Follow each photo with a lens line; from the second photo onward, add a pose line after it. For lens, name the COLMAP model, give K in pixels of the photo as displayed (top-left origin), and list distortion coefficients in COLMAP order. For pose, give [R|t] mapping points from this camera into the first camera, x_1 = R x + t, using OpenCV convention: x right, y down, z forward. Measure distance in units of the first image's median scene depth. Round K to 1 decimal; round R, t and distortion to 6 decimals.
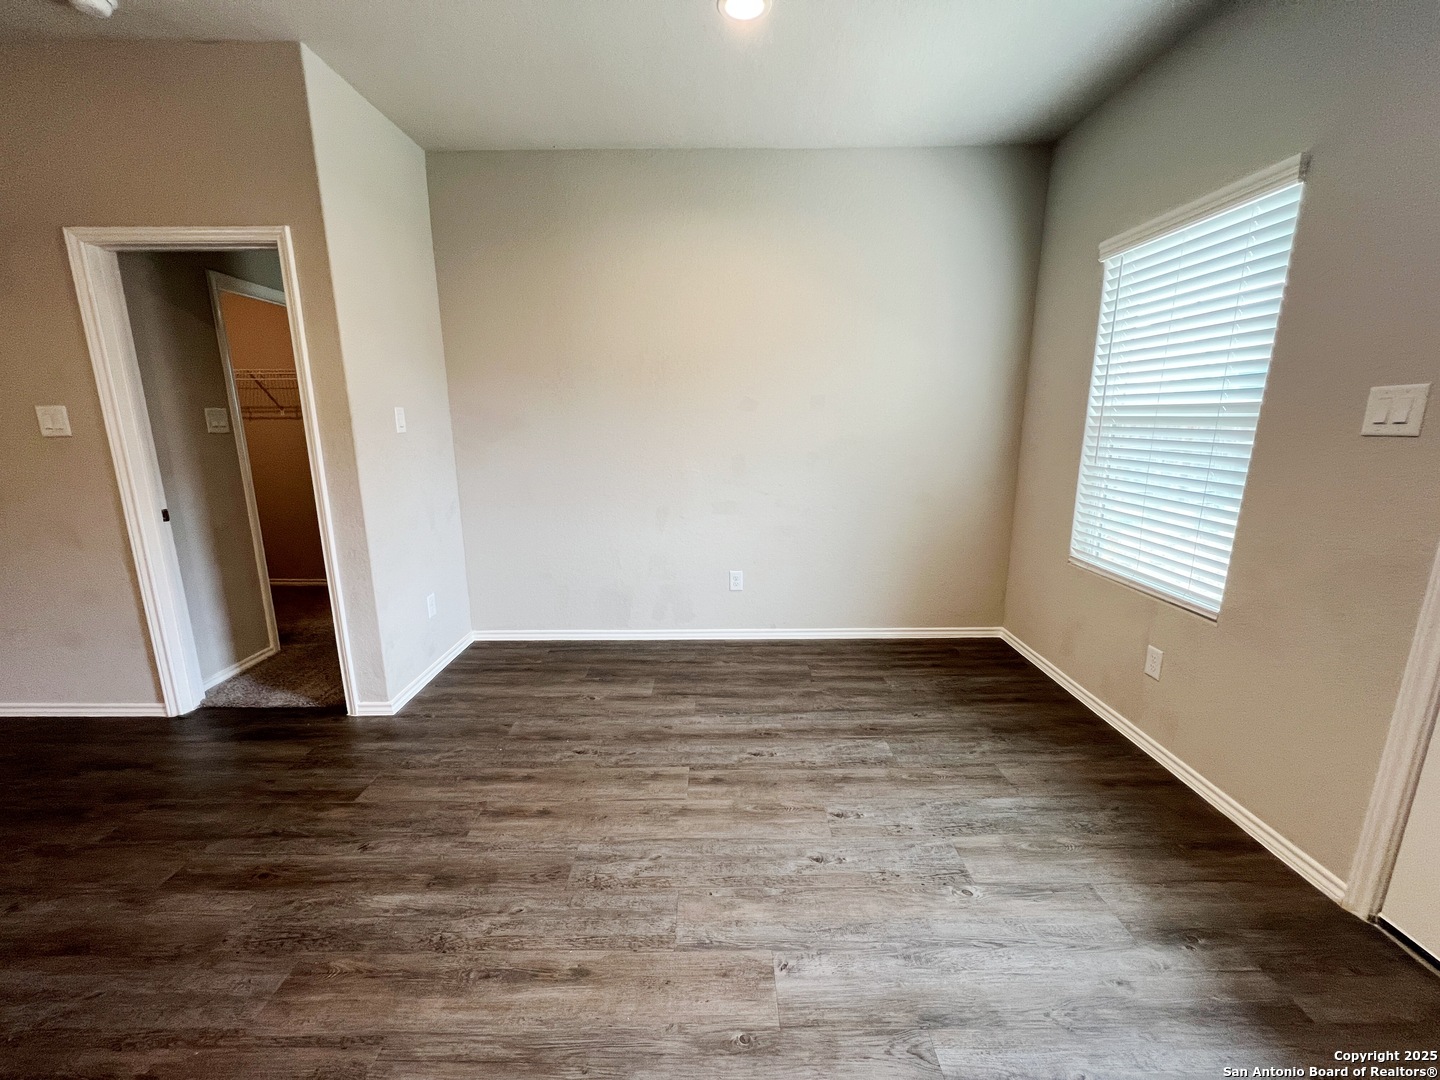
lens RADIAL K [[575.2, 0, 718.3], [0, 575.2, 539.0], [0, 0, 1]] dist [-0.000325, 0.000216]
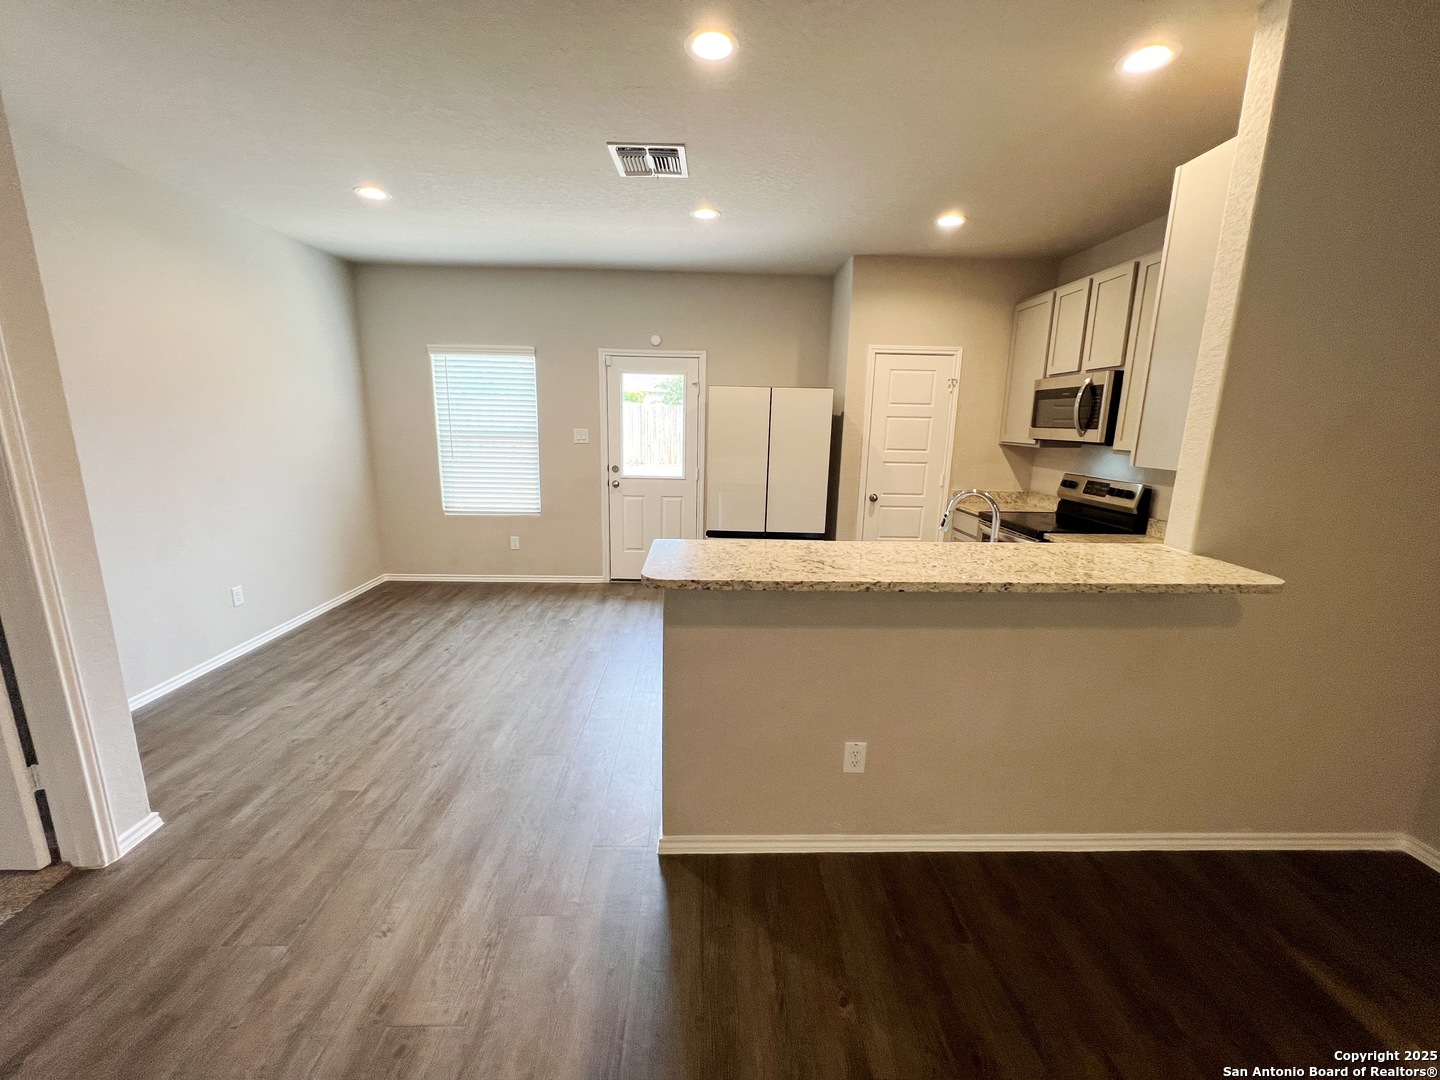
lens RADIAL K [[575.2, 0, 719.5], [0, 575.2, 539.8], [0, 0, 1]] dist [-0.000325, 0.000216]
pose [[-0.027624, -0.201315, 0.979137, -1.713685], [0.188872, 0.960816, 0.202877, -0.123479], [-0.981613, 0.190536, 0.011481, 0.195897]]
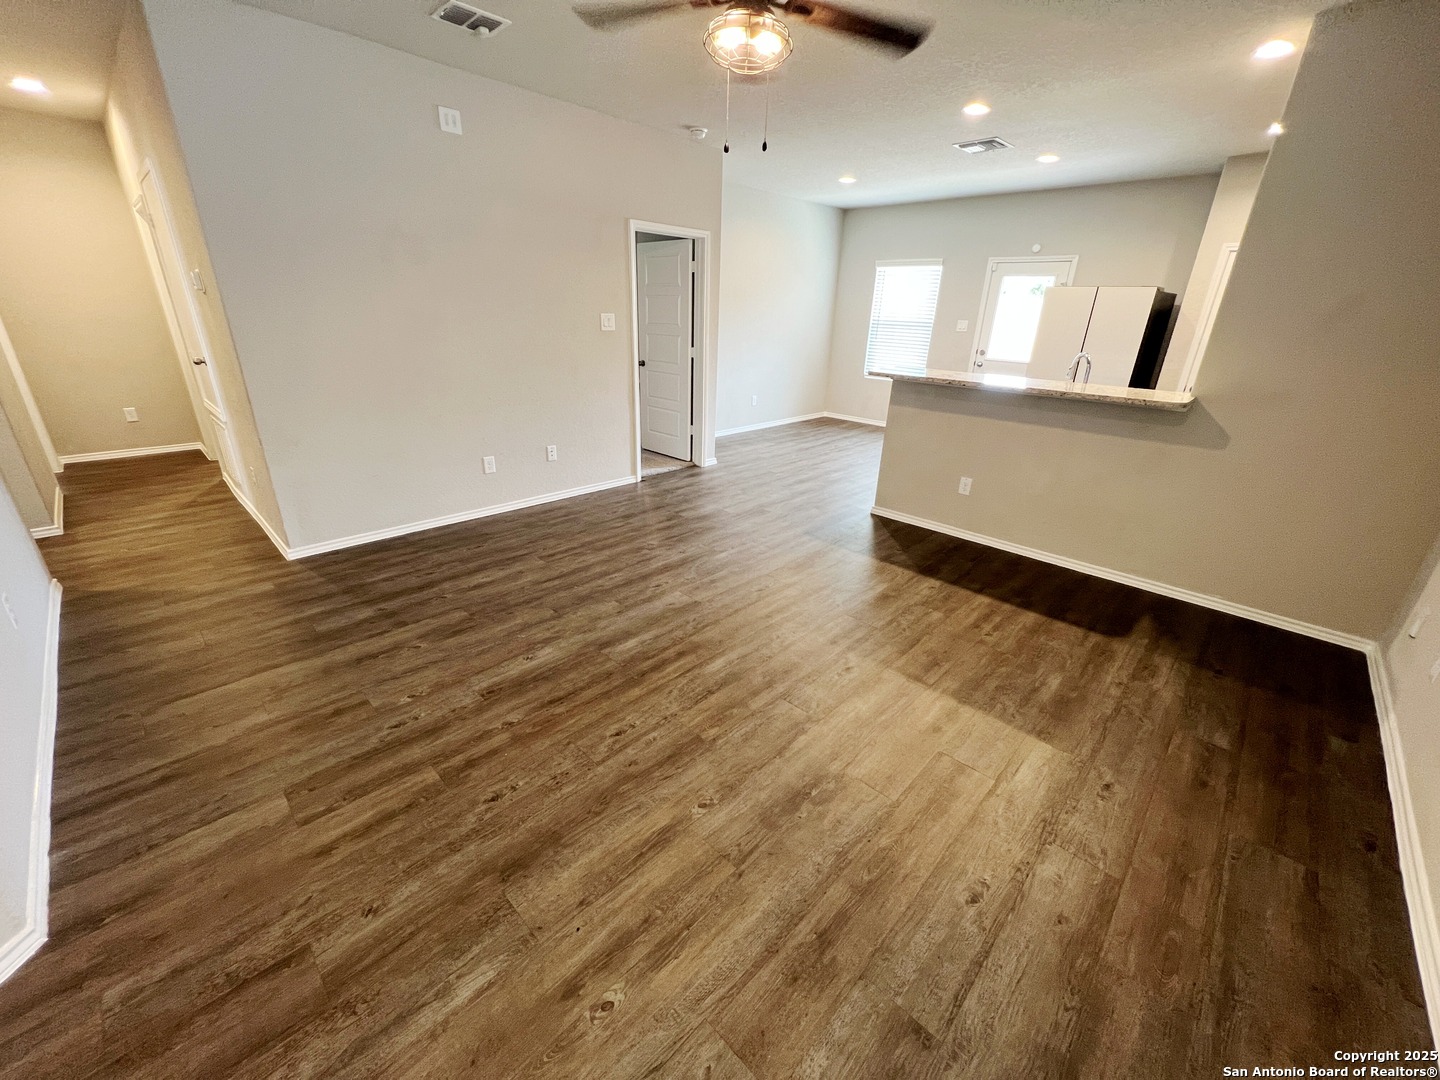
lens RADIAL K [[575.2, 0, 719.2], [0, 575.2, 540.1], [0, 0, 1]] dist [-0.000325, 0.000216]
pose [[0.694103, -0.246689, 0.676288, -2.795932], [0.115341, 0.965424, 0.233778, 0.100841], [-0.710576, -0.084262, 0.698557, -0.747312]]
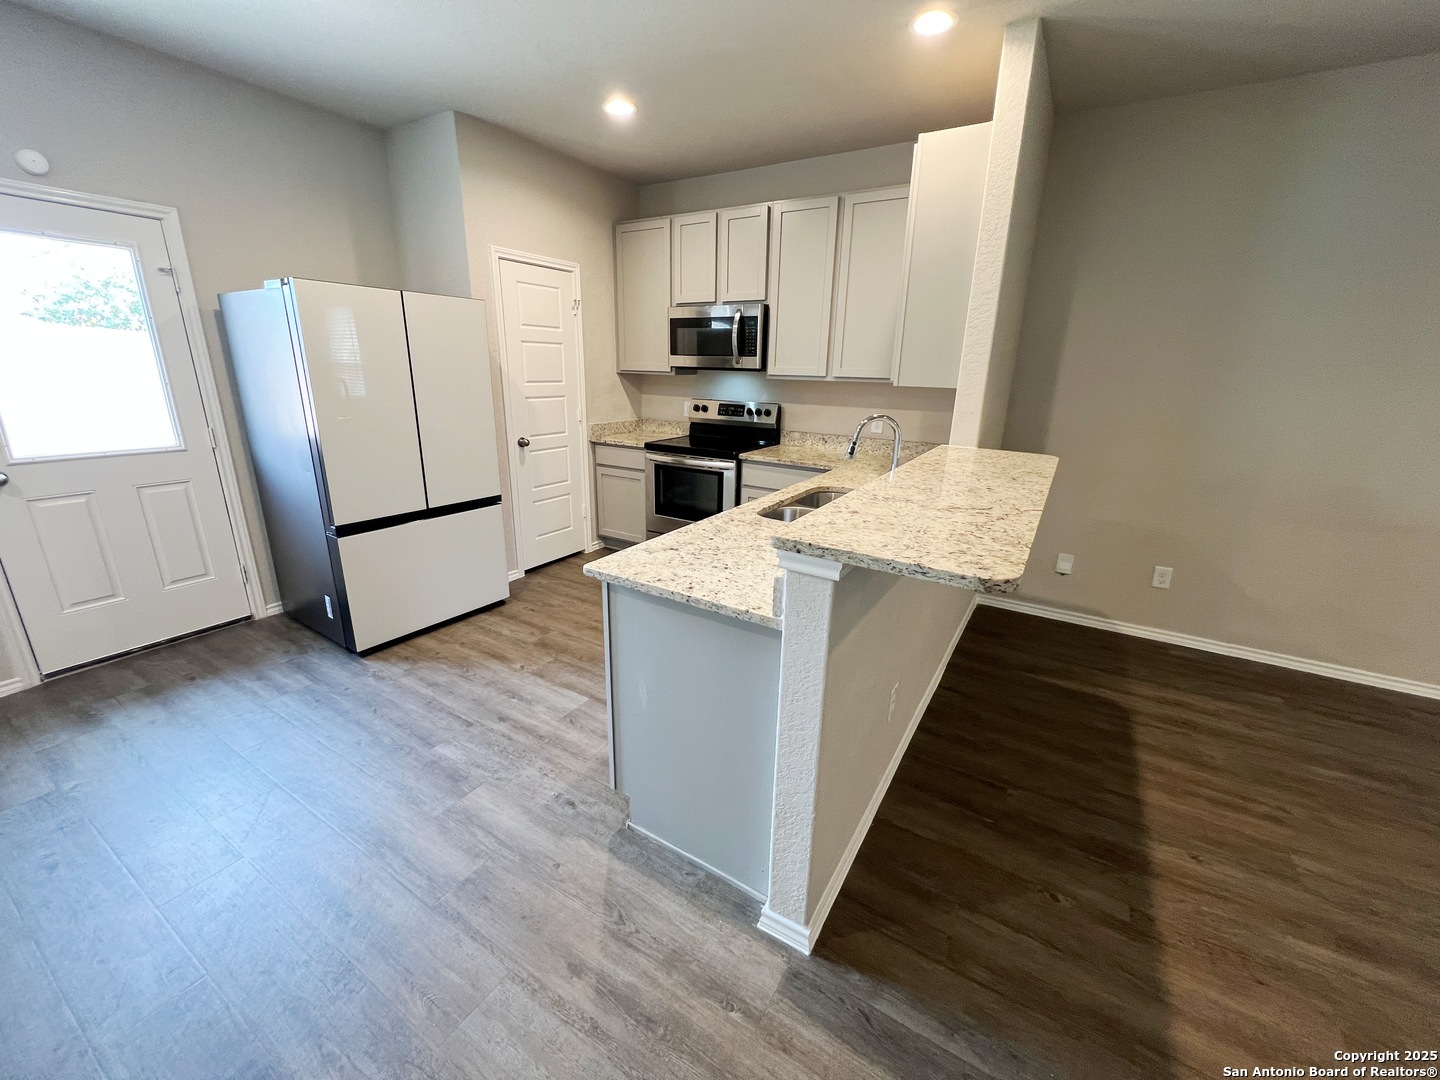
lens RADIAL K [[575.2, 0, 718.1], [0, 575.2, 539.6], [0, 0, 1]] dist [-0.000325, 0.000216]
pose [[-0.852419, -0.167012, 0.495469, -1.004543], [0.089995, 0.886606, 0.453686, -0.221904], [-0.515057, 0.431320, -0.740729, 0.797703]]
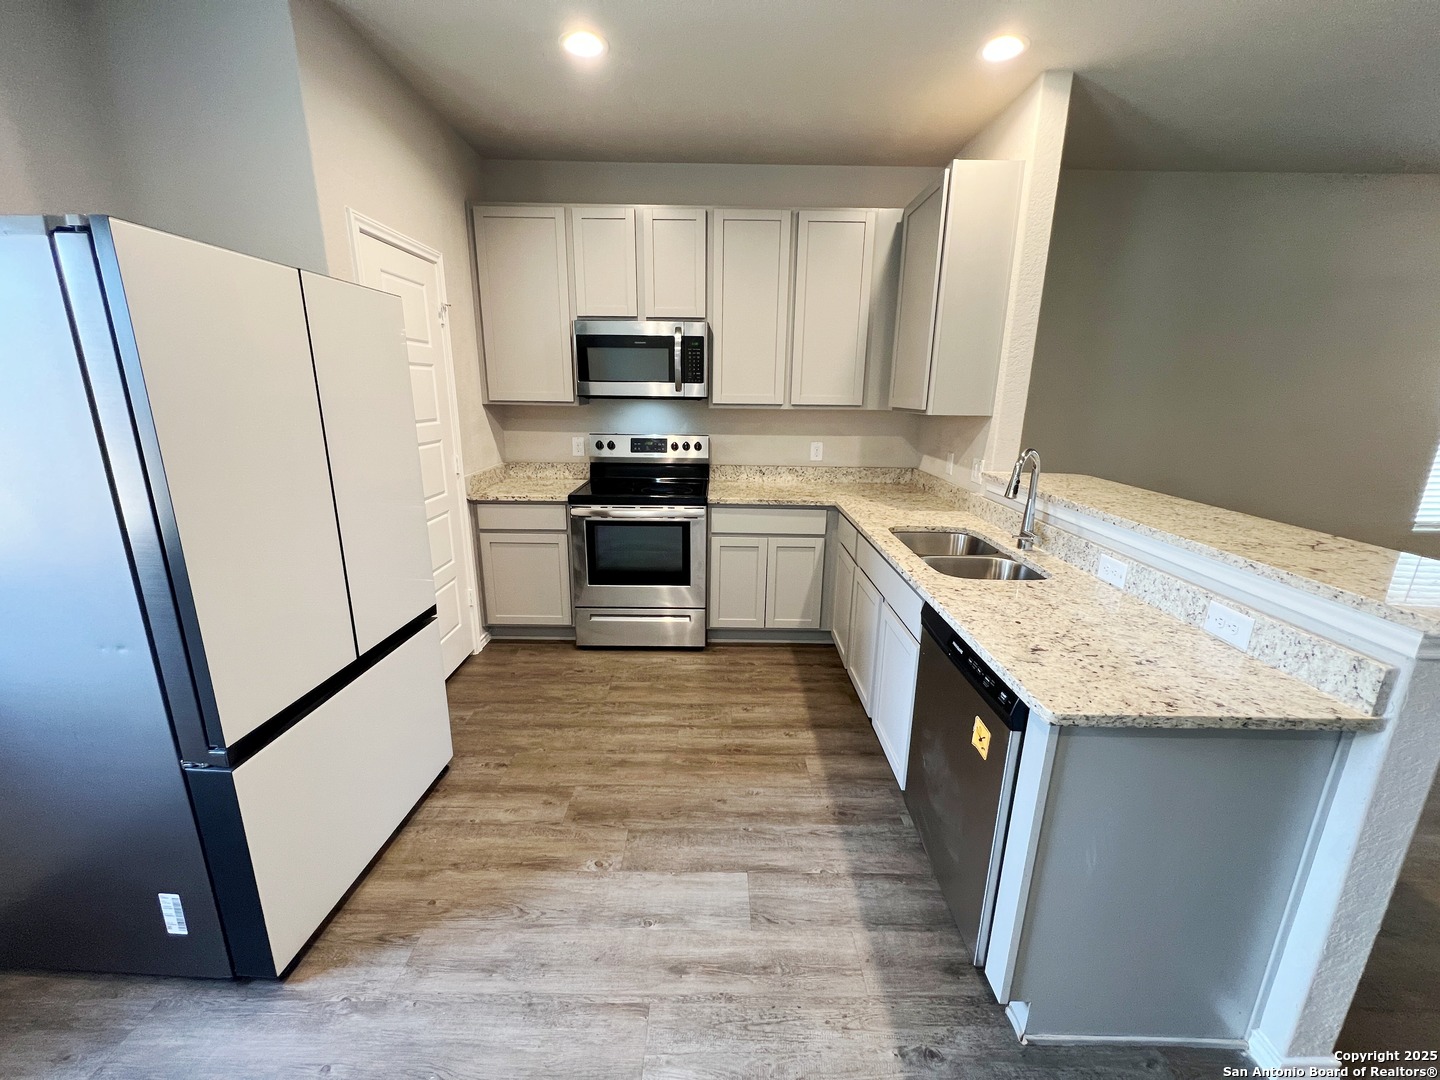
lens RADIAL K [[575.2, 0, 717.8], [0, 575.2, 539.8], [0, 0, 1]] dist [-0.000325, 0.000216]
pose [[-0.999955, -0.008506, -0.004199, -0.131134], [-0.009485, 0.892962, 0.450031, -0.221176], [-0.000078, 0.450051, -0.893003, 0.717744]]
